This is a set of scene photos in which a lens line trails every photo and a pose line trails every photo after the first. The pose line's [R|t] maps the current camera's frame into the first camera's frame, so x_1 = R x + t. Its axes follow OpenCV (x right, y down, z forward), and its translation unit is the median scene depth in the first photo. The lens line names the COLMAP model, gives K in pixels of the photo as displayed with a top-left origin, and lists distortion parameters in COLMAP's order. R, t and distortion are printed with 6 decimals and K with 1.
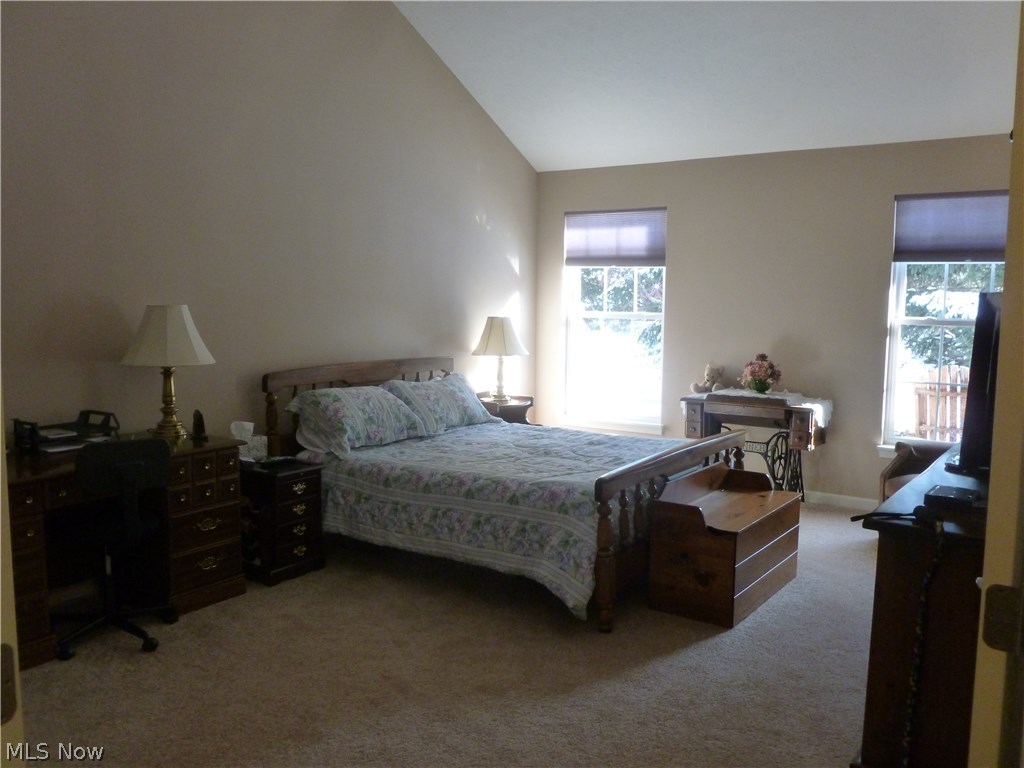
lens RADIAL K [[872.3, 0, 505.5], [0, 872.3, 384.2], [0, 0, 1]] dist [-0.049264, 0.057861]
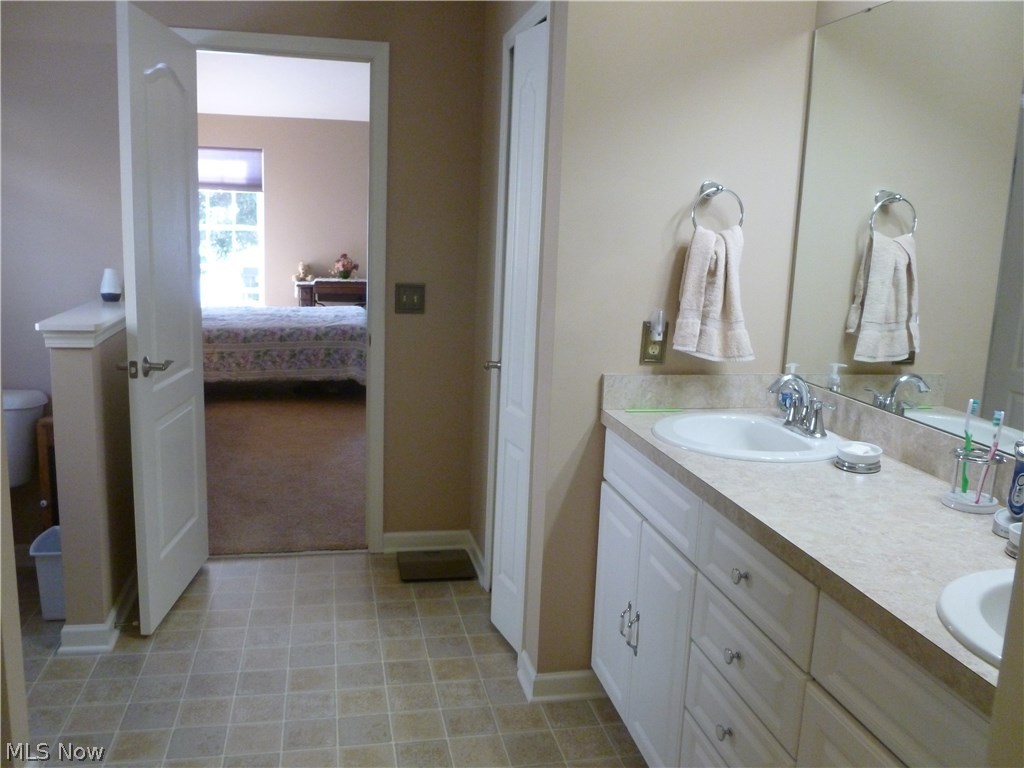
lens RADIAL K [[872.3, 0, 505.5], [0, 872.3, 384.2], [0, 0, 1]] dist [-0.049264, 0.057861]
pose [[0.689971, -0.114252, 0.714763, -0.823751], [0.045199, 0.992338, 0.114990, 0.039341], [-0.722424, -0.047033, 0.689849, -0.364145]]
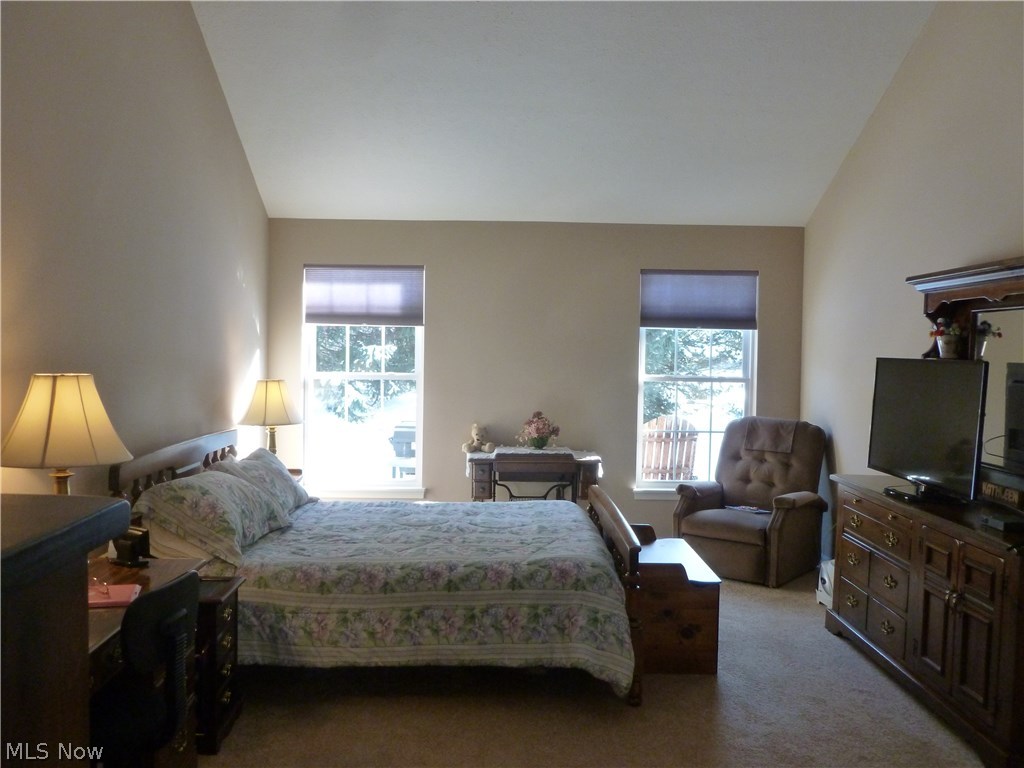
lens RADIAL K [[872.3, 0, 505.5], [0, 872.3, 384.2], [0, 0, 1]] dist [-0.049264, 0.057861]
pose [[0.805500, -0.018316, 0.592313, -0.463132], [0.054274, 0.997601, -0.042960, -0.032162], [-0.590105, 0.066752, 0.804562, 0.227856]]
